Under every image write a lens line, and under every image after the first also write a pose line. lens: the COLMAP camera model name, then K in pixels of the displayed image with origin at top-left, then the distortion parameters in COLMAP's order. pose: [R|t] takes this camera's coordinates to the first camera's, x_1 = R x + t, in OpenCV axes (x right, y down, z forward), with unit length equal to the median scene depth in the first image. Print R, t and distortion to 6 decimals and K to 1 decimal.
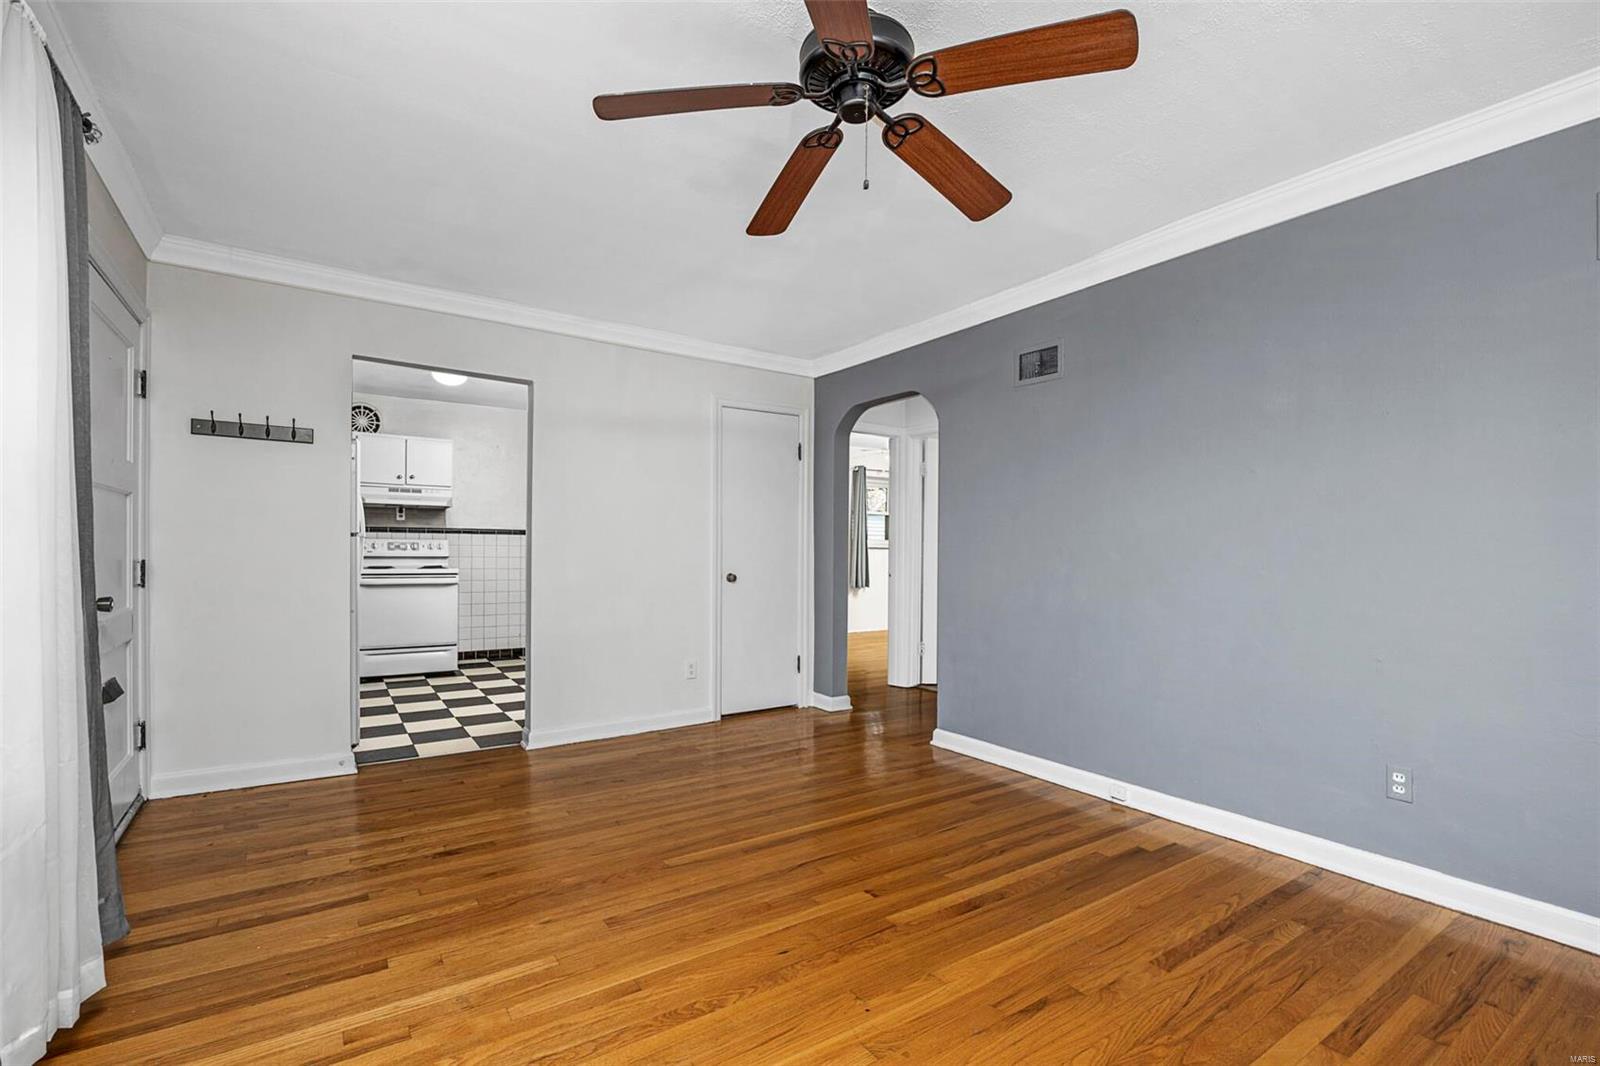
lens RADIAL K [[718.3, 0, 799.3], [0, 718.3, 552.0], [0, 0, 1]] dist [-0.009051, 0.000009]
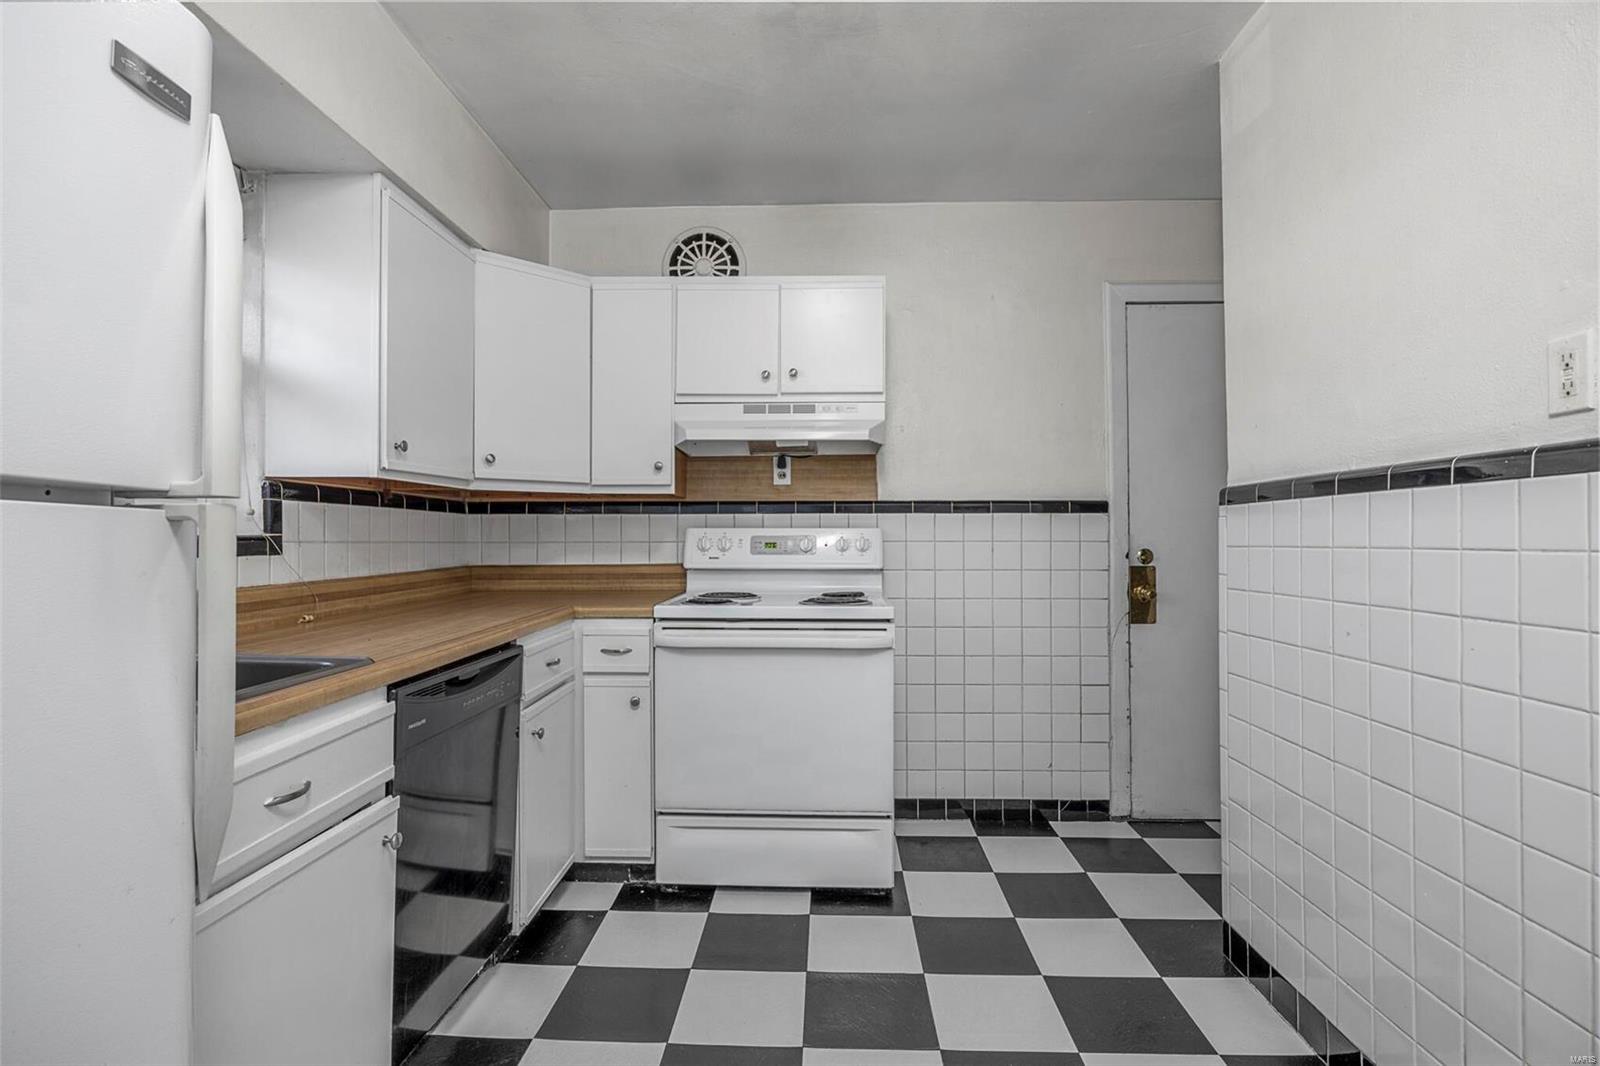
lens RADIAL K [[793.3, 0, 797.3], [0, 793.3, 535.7], [0, 0, 1]] dist [-0.010945, 0.000716]
pose [[0.804955, -0.013717, -0.593177, -0.407479], [0.005192, 0.999857, -0.016076, -0.008831], [0.593313, 0.009860, 0.804912, 0.954795]]
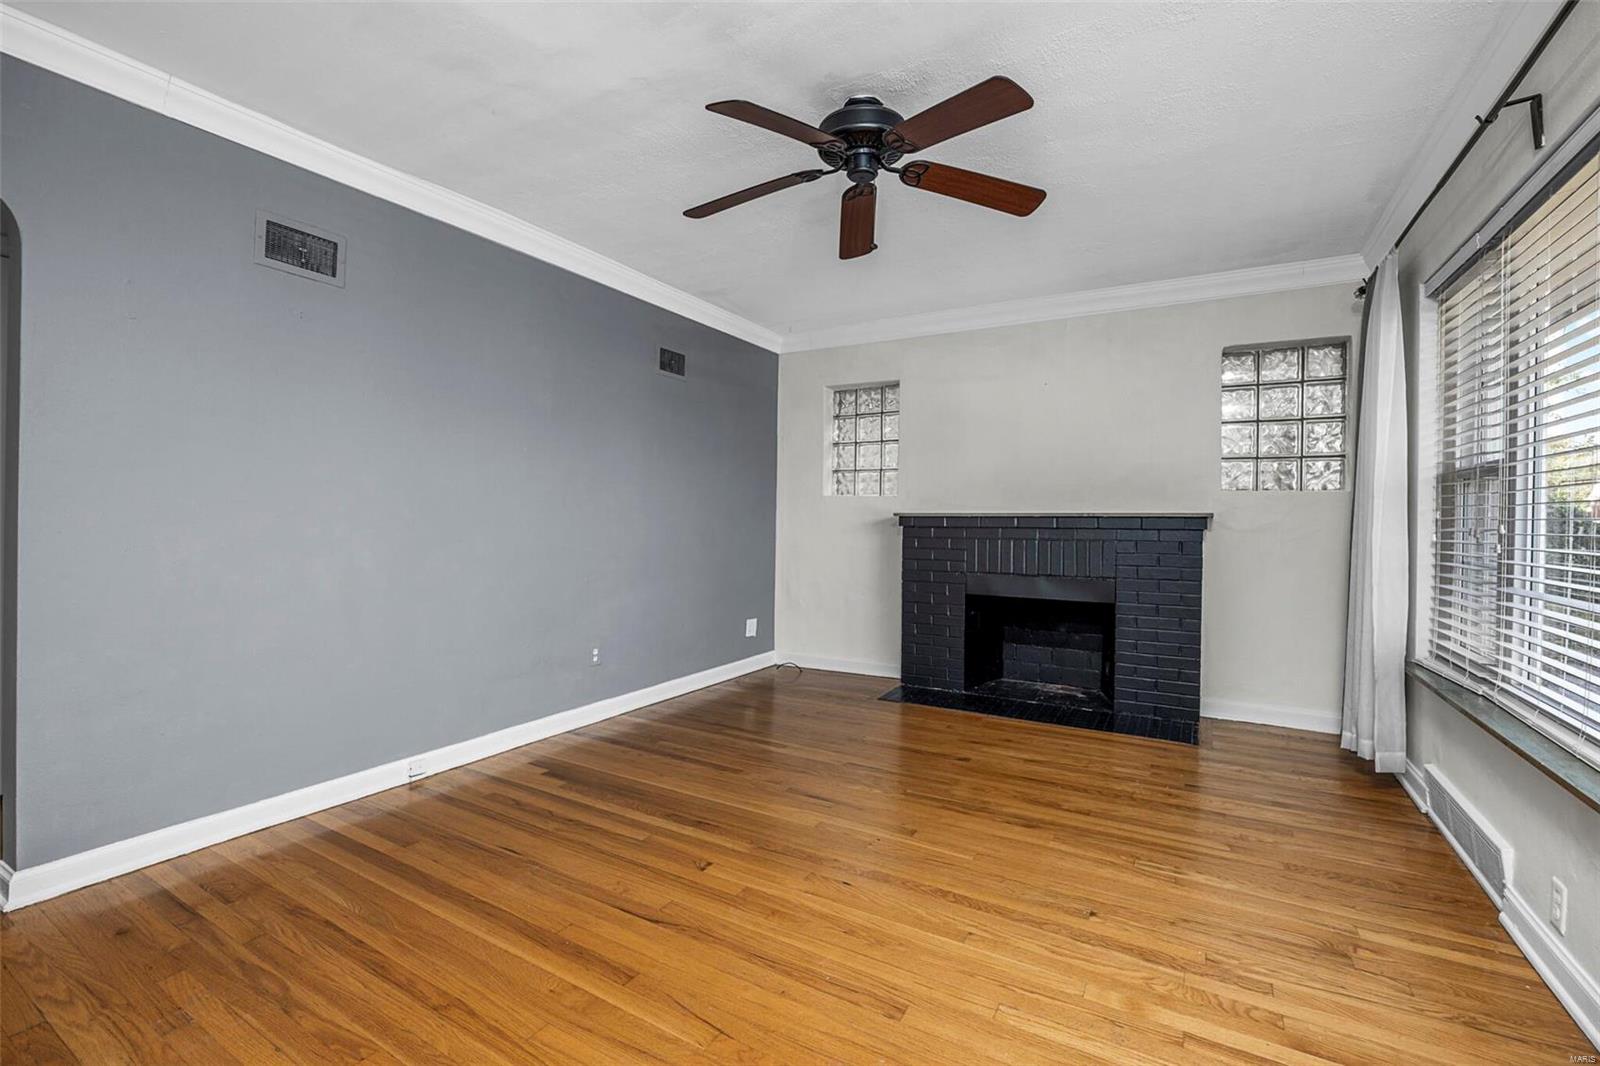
lens RADIAL K [[688.6, 0, 793.2], [0, 688.6, 528.8], [0, 0, 1]] dist [-0.011362, 0.000246]
pose [[-0.425203, -0.023983, 0.904780, -0.426411], [-0.011965, 0.999710, 0.020876, -0.001776], [-0.905019, -0.001949, -0.425367, 0.702053]]
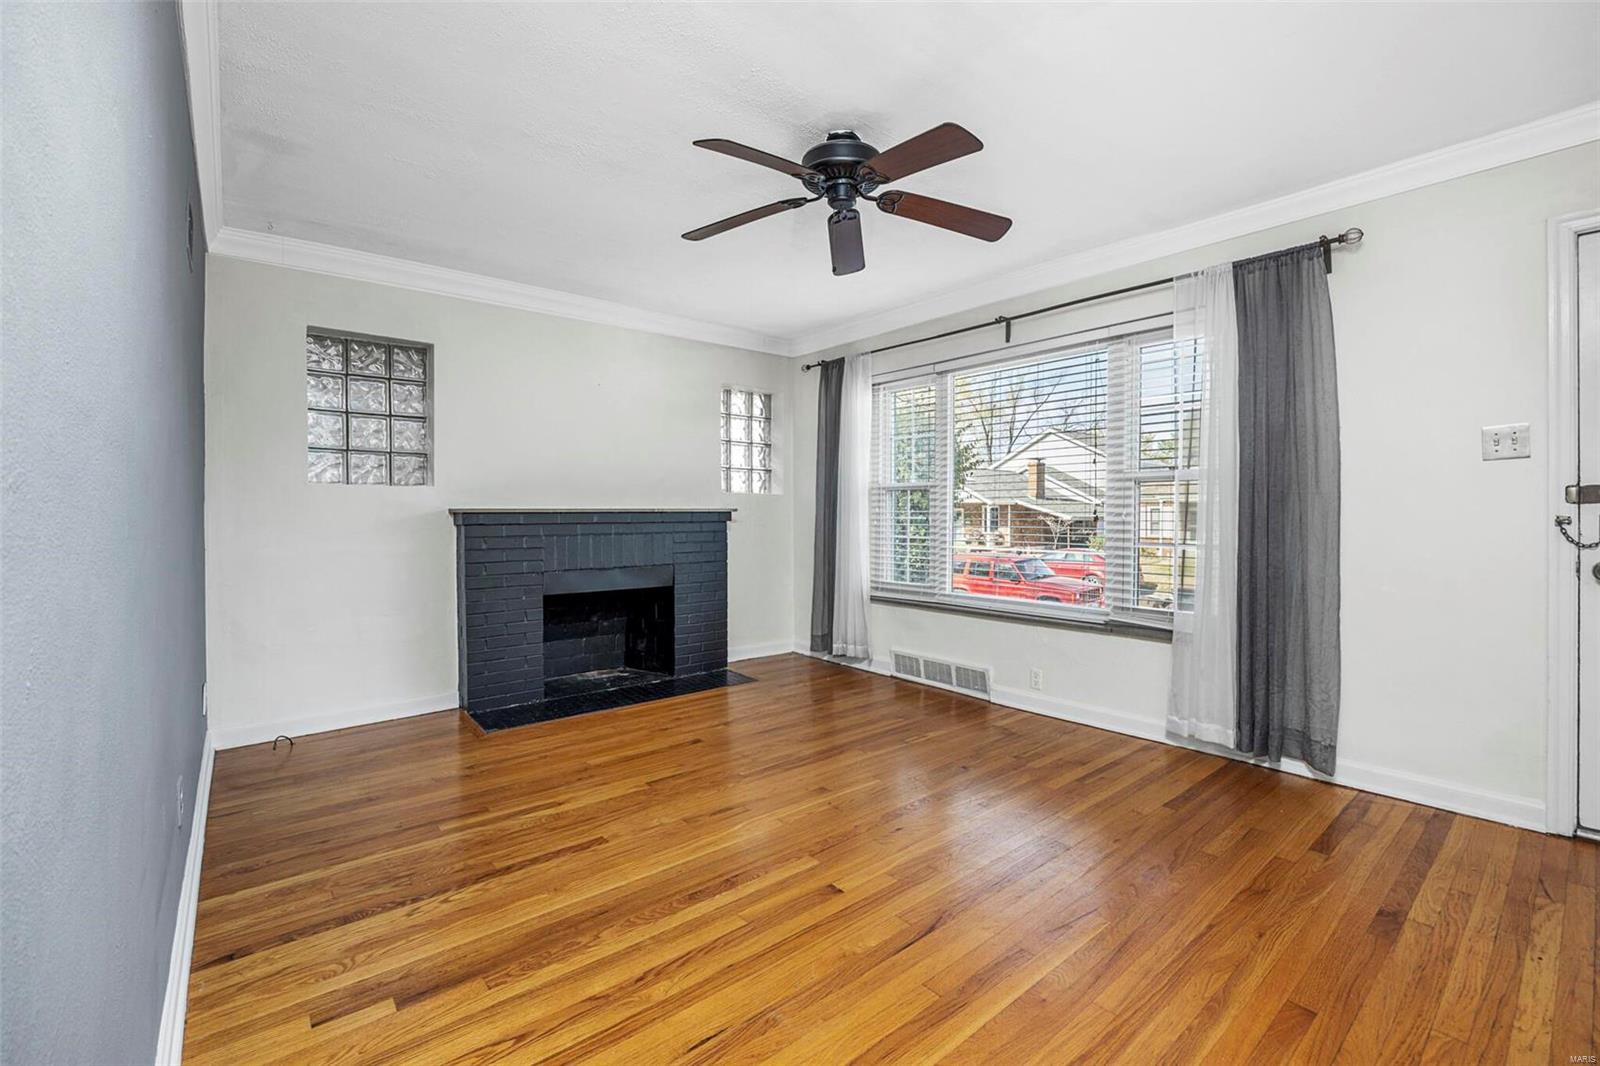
lens RADIAL K [[688.6, 0, 786.1], [0, 688.6, 516.1], [0, 0, 1]] dist [-0.011362, 0.000246]
pose [[-0.996273, -0.005719, -0.086064, 0.131326], [-0.005932, 0.999980, 0.002227, -0.000145], [0.086050, 0.002729, -0.996287, 1.014751]]
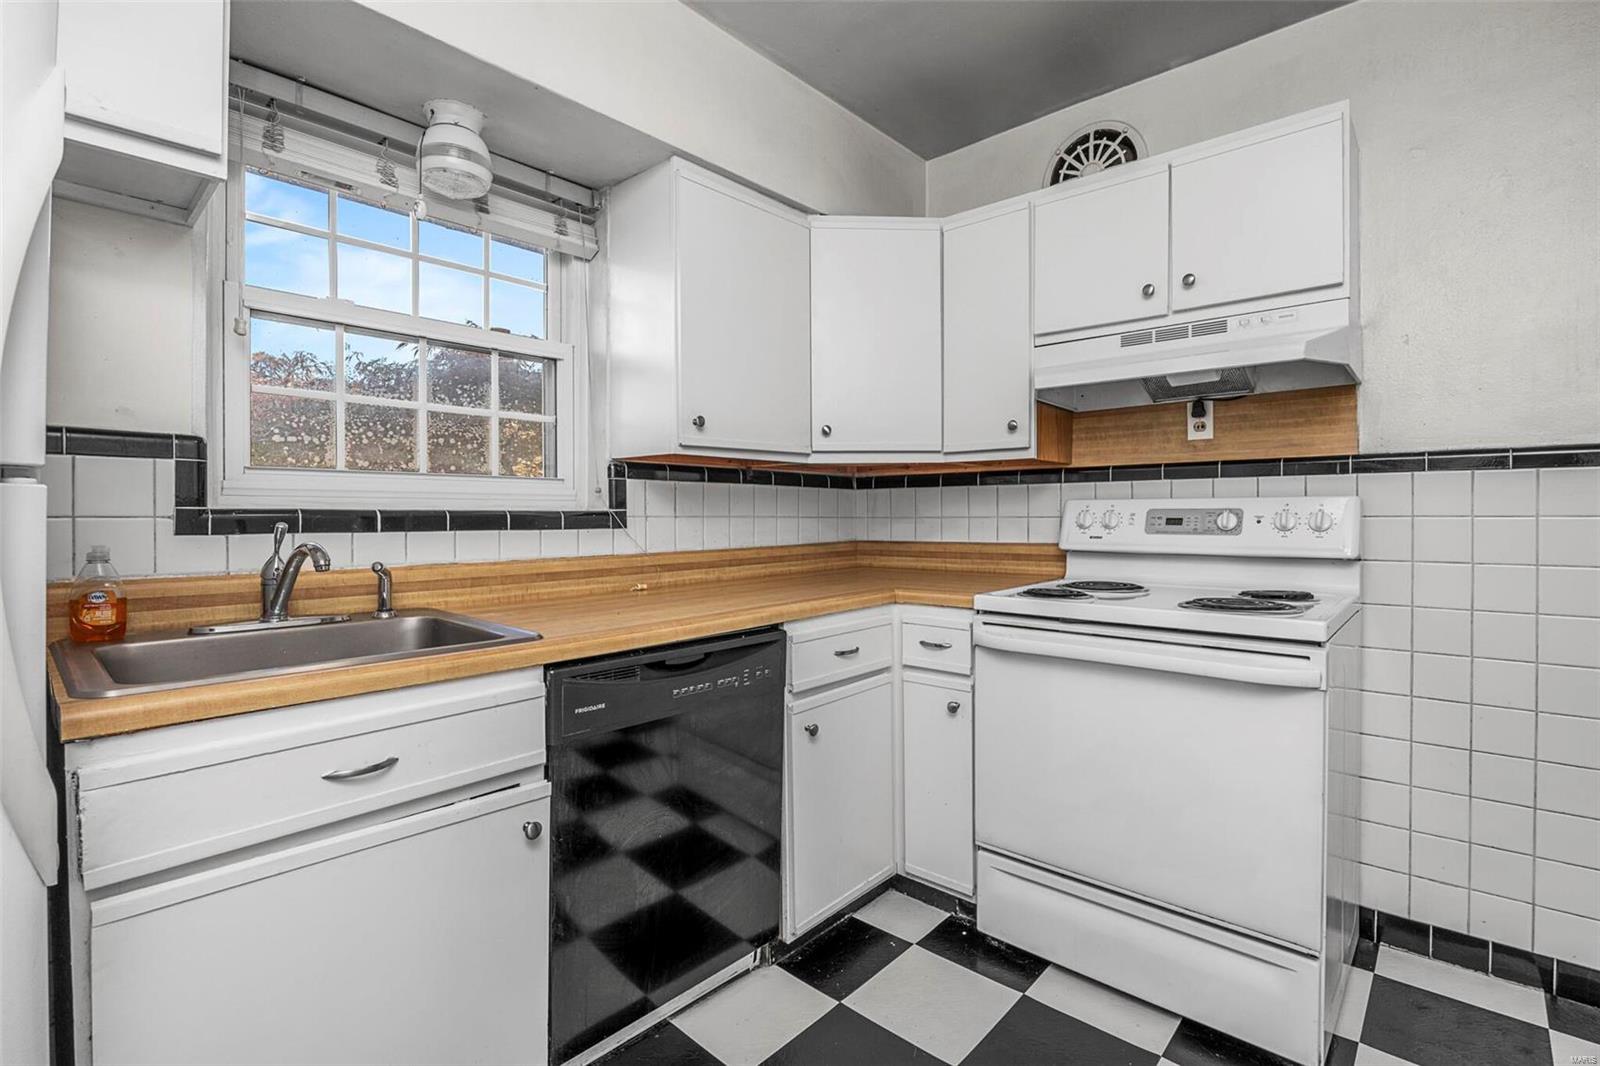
lens RADIAL K [[738.5, 0, 805.8], [0, 738.5, 522.4], [0, 0, 1]] dist [-0.019939, 0.001721]
pose [[0.234087, -0.002352, -0.972213, -0.430500], [-0.001946, 0.999994, -0.002888, -0.009341], [0.972214, 0.002568, 0.234081, 1.162247]]
